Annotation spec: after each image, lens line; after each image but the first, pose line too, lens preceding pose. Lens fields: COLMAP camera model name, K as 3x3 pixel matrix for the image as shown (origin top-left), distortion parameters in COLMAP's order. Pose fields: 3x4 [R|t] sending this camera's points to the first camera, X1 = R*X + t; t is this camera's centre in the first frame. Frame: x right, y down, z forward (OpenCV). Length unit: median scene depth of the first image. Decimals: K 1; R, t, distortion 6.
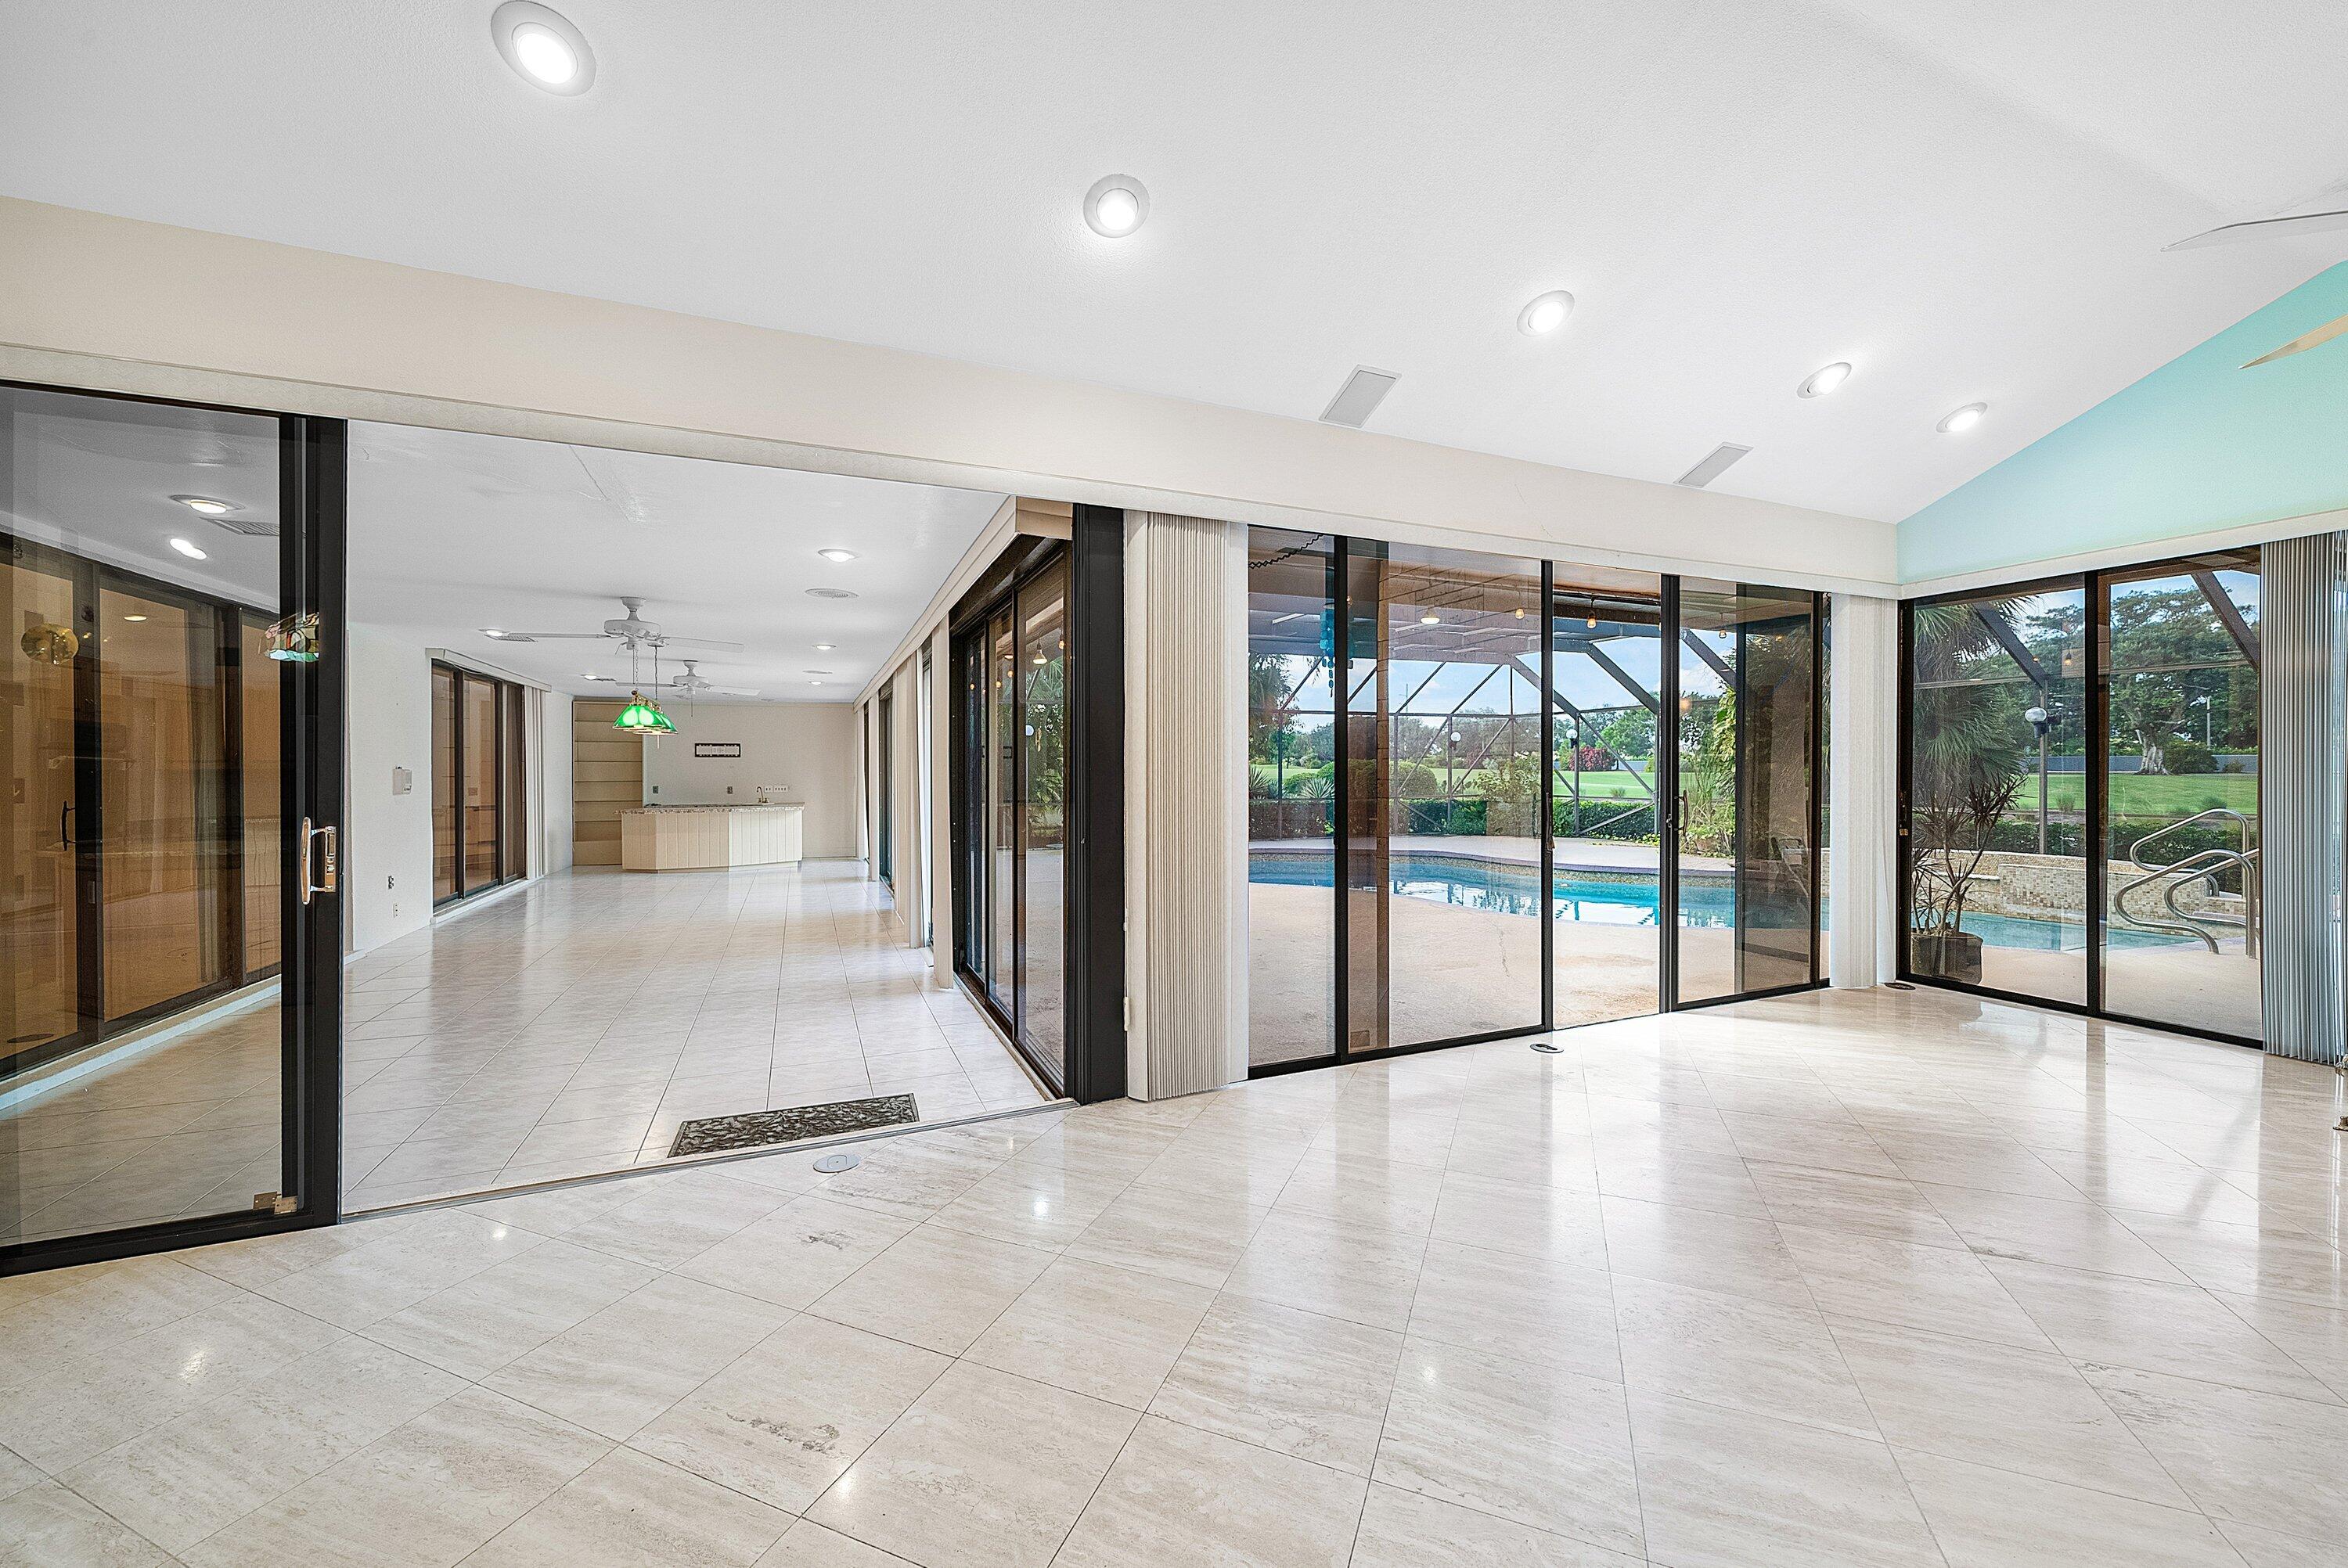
lens RADIAL K [[902.7, 0, 1166.5], [0, 902.7, 770.1], [0, 0, 1]] dist [-0.003446, -0.000261]
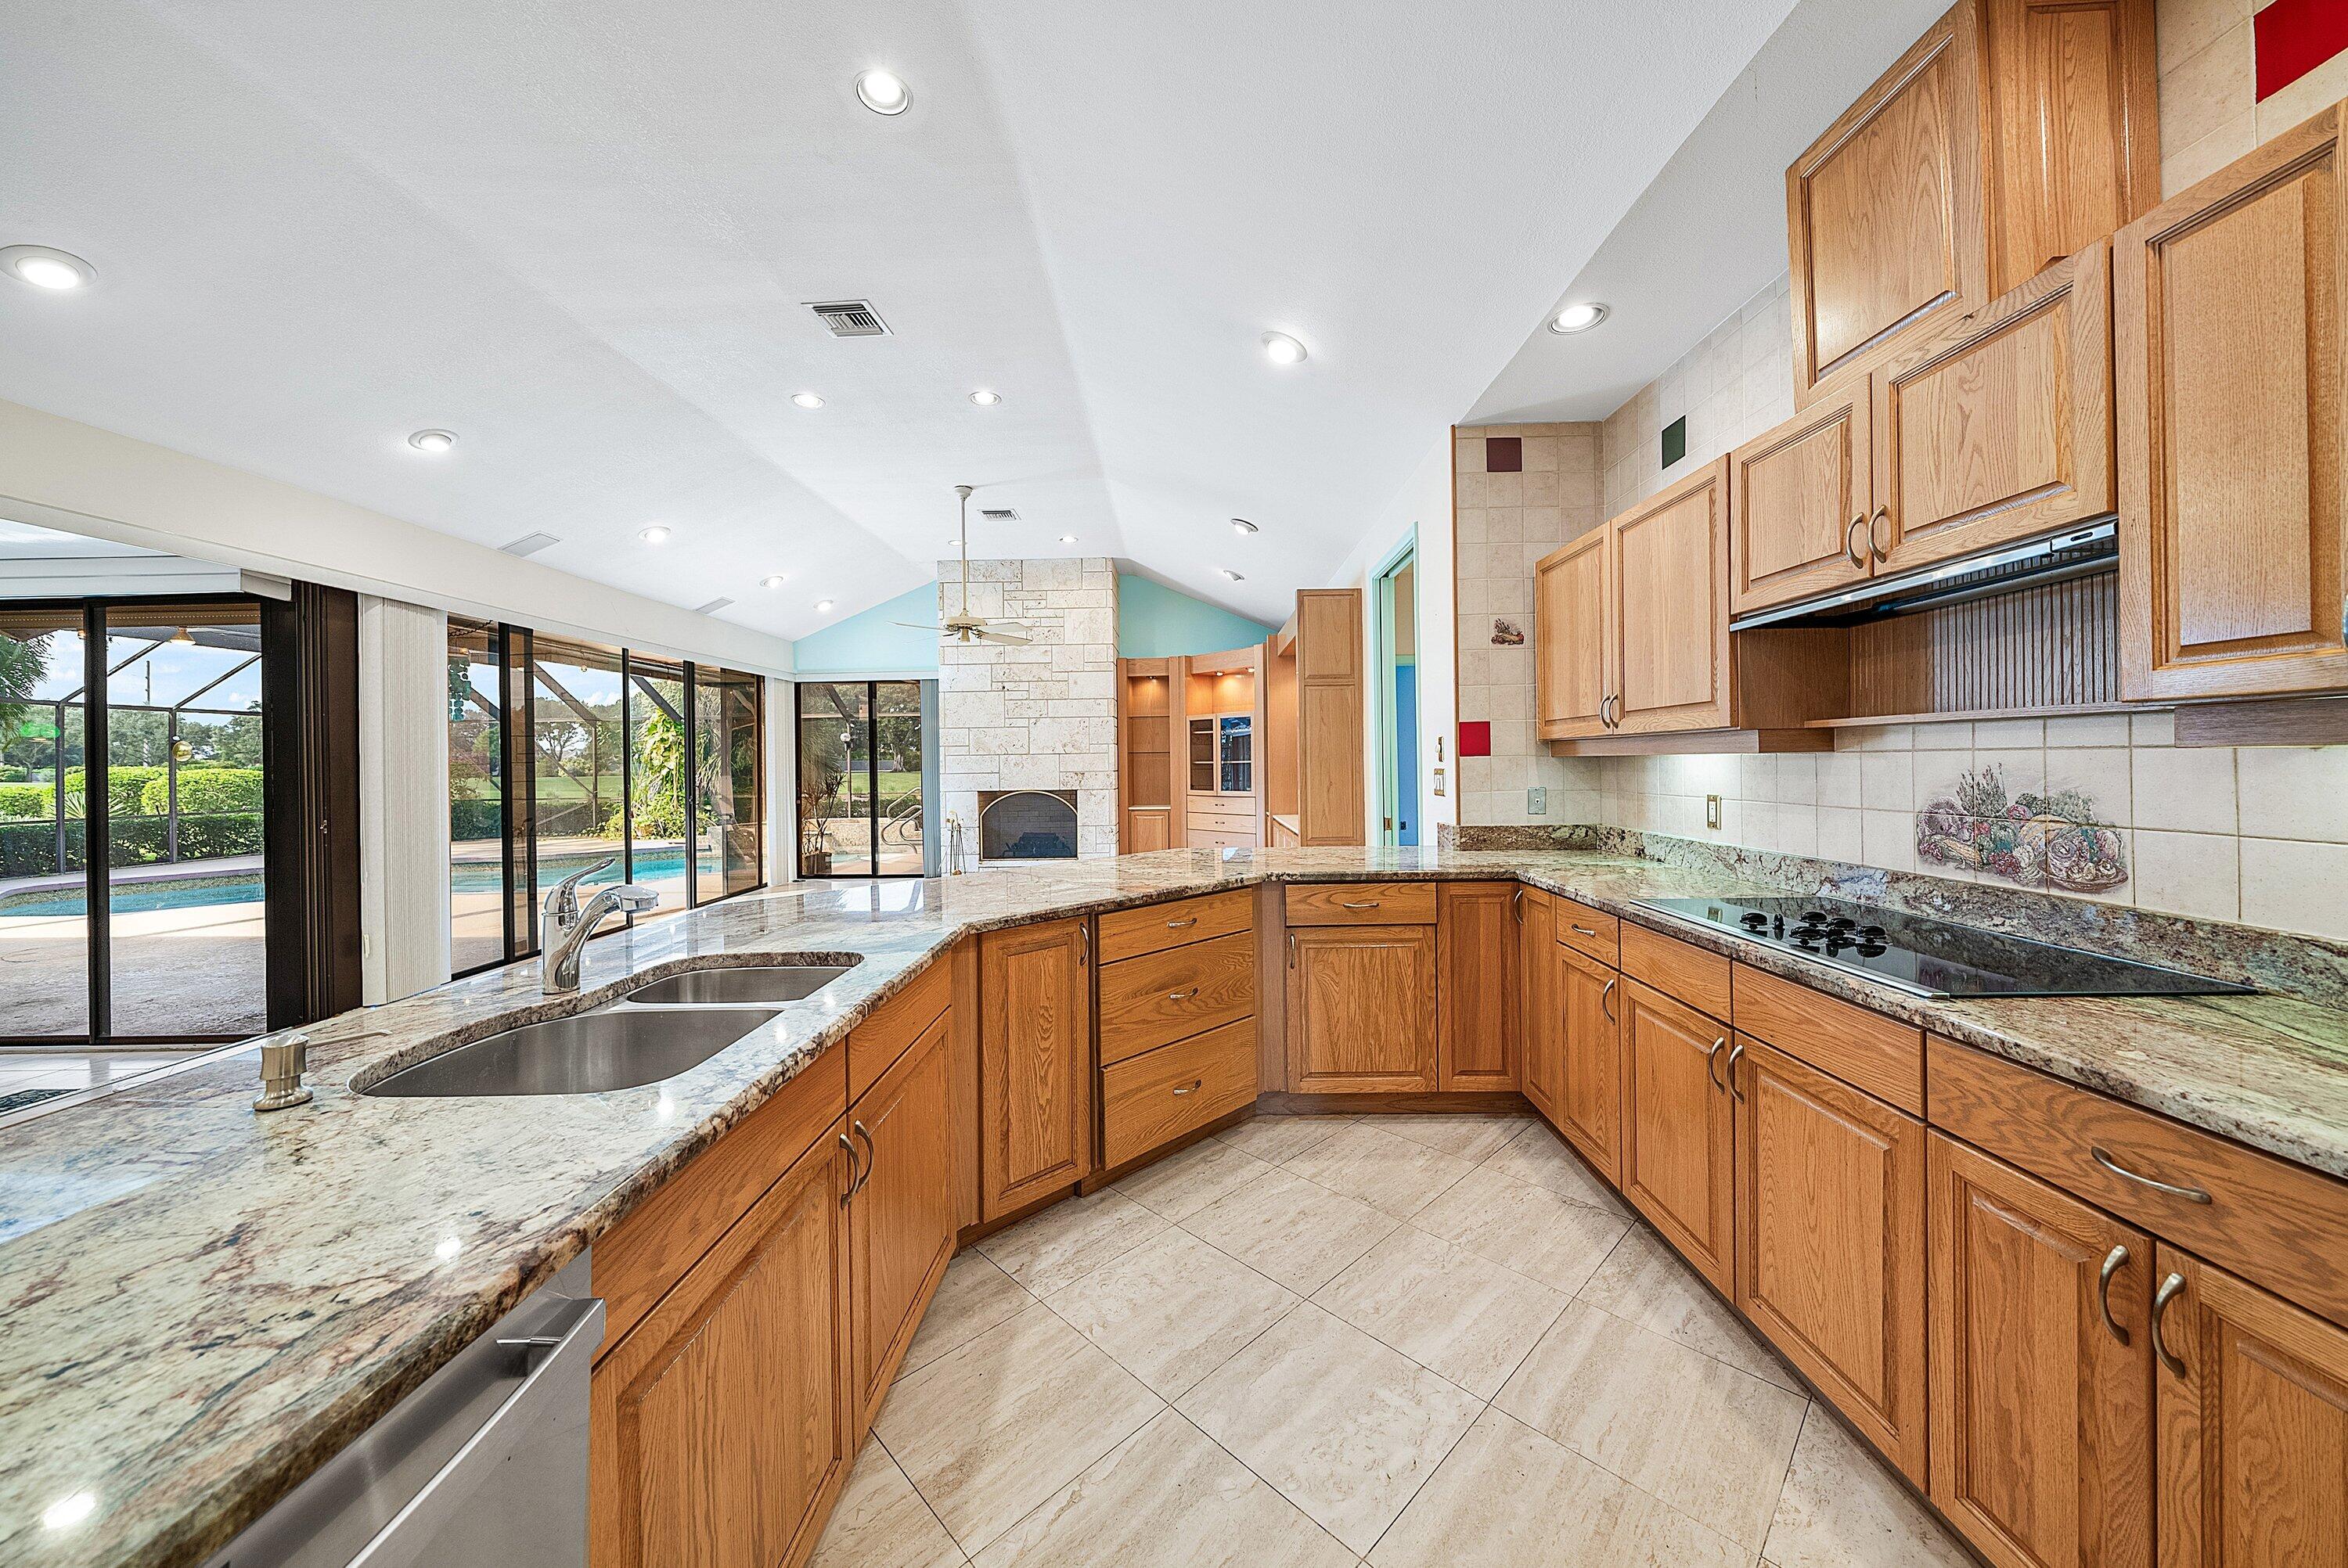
lens RADIAL K [[818.1, 0, 1192.6], [0, 818.1, 763.6], [0, 0, 1]] dist [0.000102, -0.000397]
pose [[0.385450, -0.007105, 0.922701, -0.489658], [0.019485, 0.999810, -0.000441, 0.005139], [-0.922523, 0.018149, 0.385515, -0.471143]]
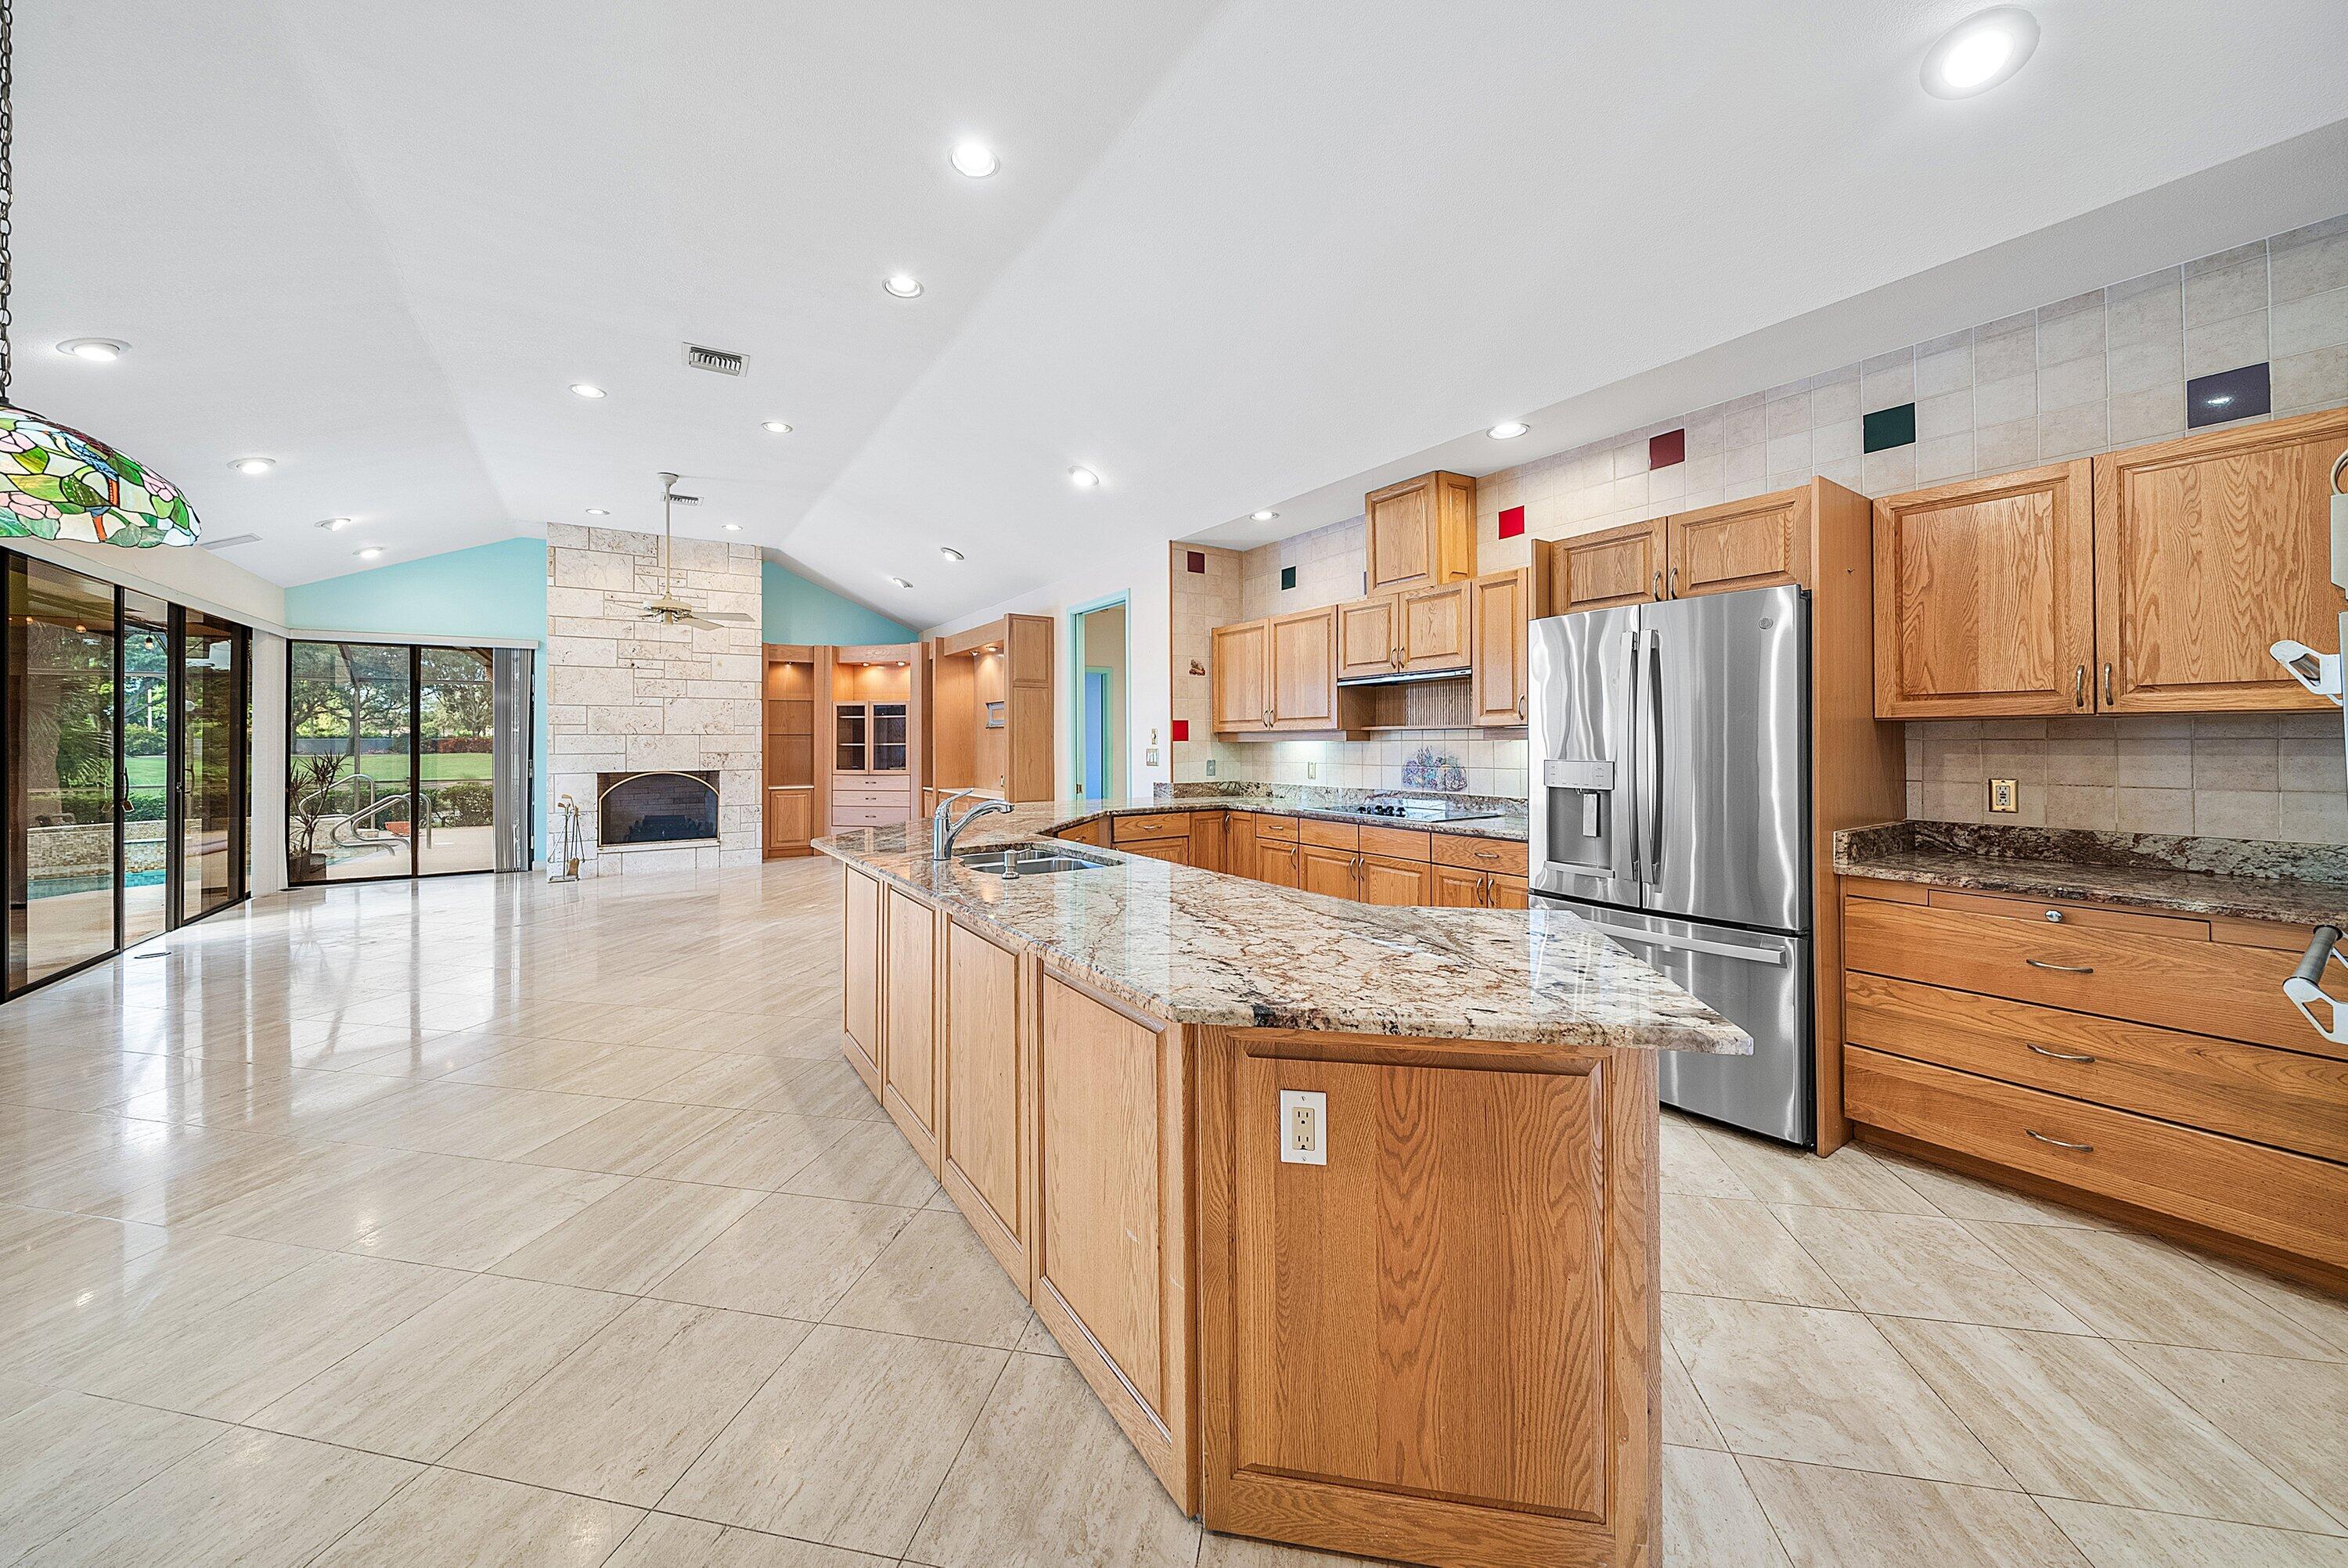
lens RADIAL K [[818.1, 0, 1163.7], [0, 818.1, 743.2], [0, 0, 1]] dist [0.000102, -0.000397]
pose [[-0.184290, 0.000729, 0.982872, -0.853983], [0.010290, 0.999946, 0.001187, 0.004512], [-0.982818, 0.010332, -0.184288, -0.211309]]
